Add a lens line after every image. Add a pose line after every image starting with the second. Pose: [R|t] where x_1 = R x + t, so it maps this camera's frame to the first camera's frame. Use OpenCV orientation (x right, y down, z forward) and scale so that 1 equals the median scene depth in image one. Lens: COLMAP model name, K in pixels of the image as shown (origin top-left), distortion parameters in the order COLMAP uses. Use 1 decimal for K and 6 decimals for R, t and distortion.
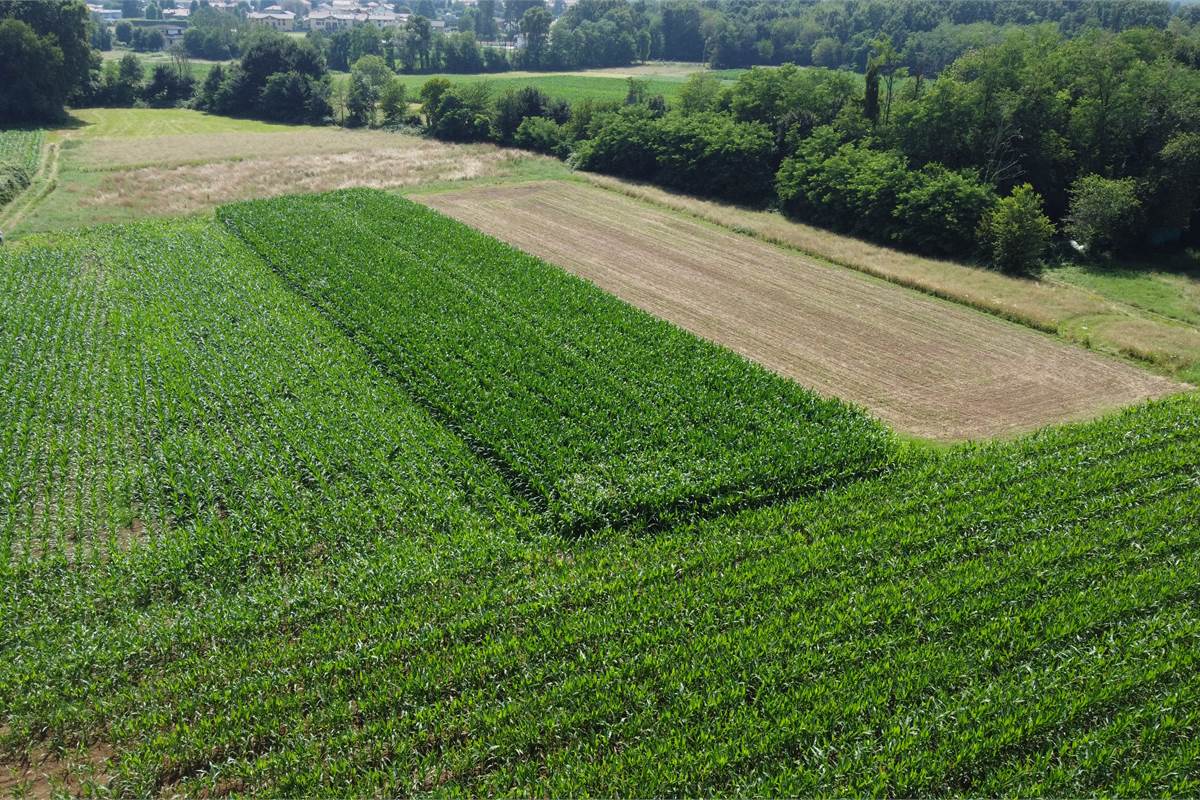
lens RADIAL K [[1078.3, 0, 598.9], [0, 1078.3, 398.0], [0, 0, 1]] dist [-0.003486, -0.010885]
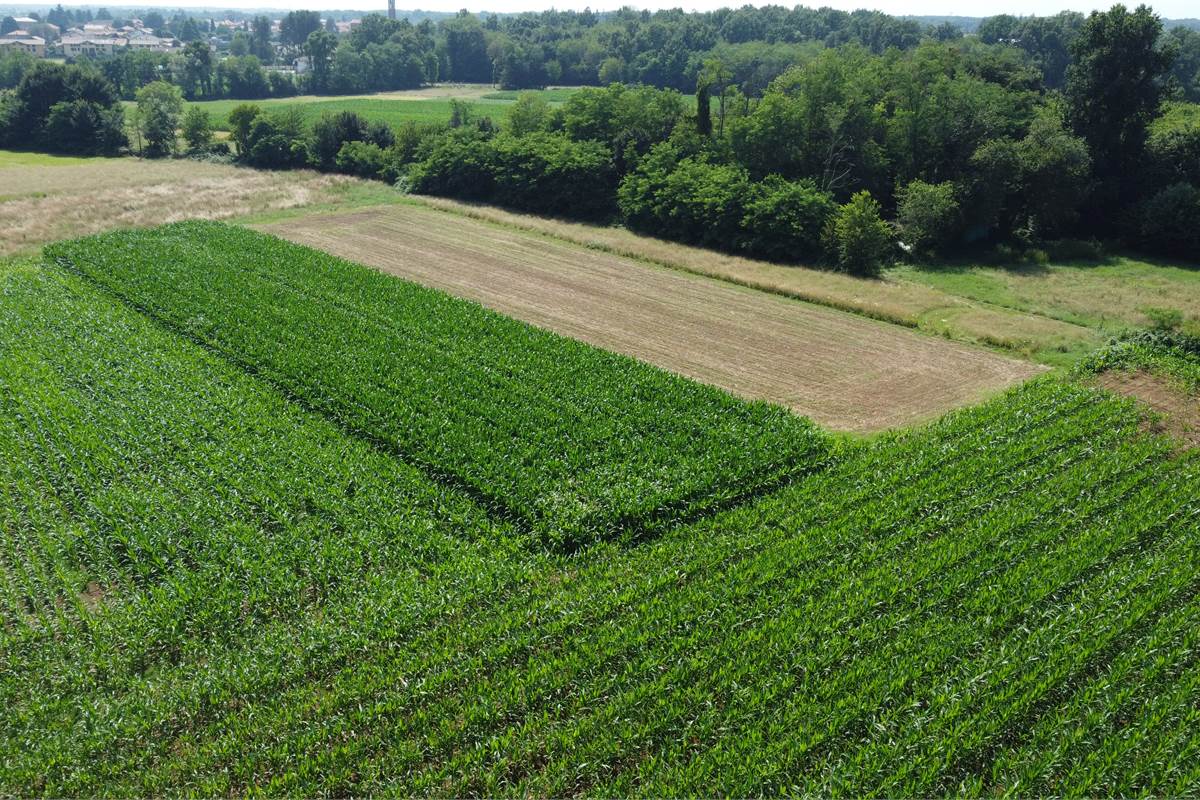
lens RADIAL K [[1078.3, 0, 596.7], [0, 1078.3, 400.0], [0, 0, 1]] dist [-0.003486, -0.010885]
pose [[0.978710, -0.071851, 0.192259, -0.120990], [0.074982, 0.997144, -0.009047, -0.001909], [-0.191059, 0.023270, 0.981303, 0.003781]]
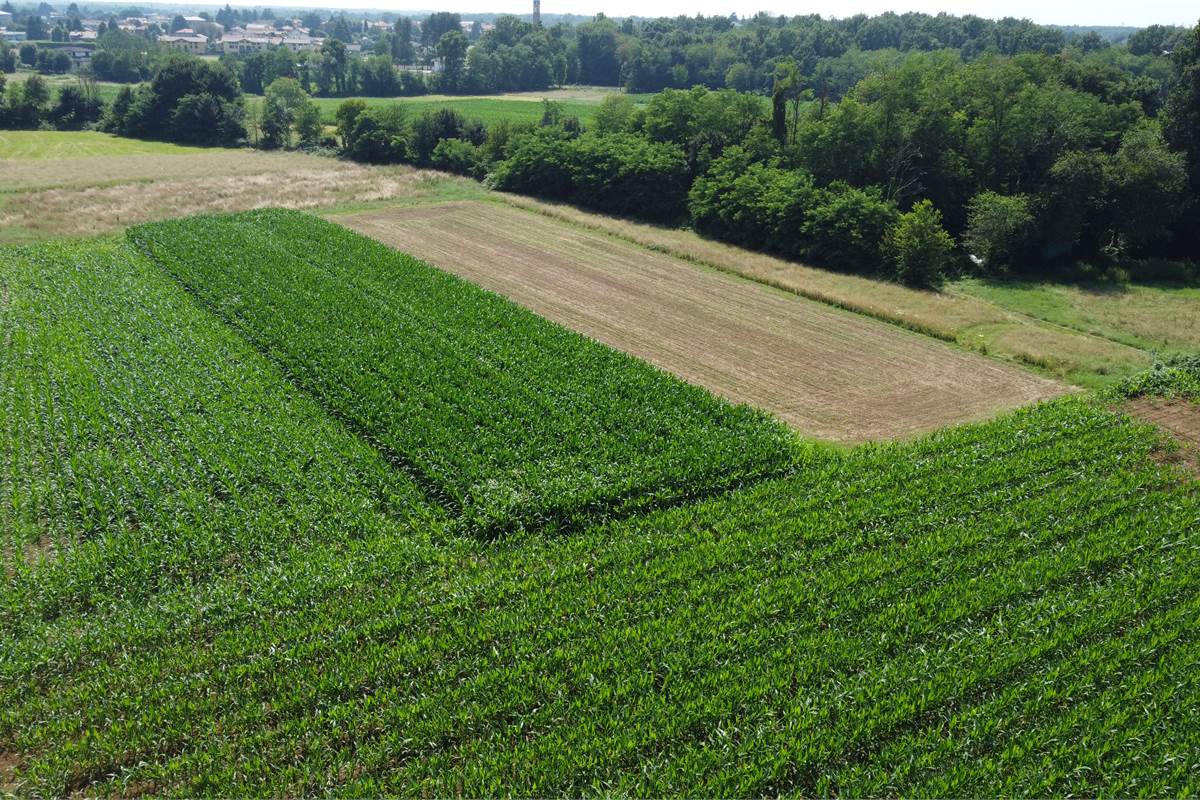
lens RADIAL K [[1078.3, 0, 599.3], [0, 1078.3, 399.2], [0, 0, 1]] dist [-0.003486, -0.010885]
pose [[0.997388, -0.016857, 0.070234, 0.008381], [0.018312, 0.999630, -0.020120, 0.012267], [-0.069869, 0.021354, 0.997328, -0.016866]]
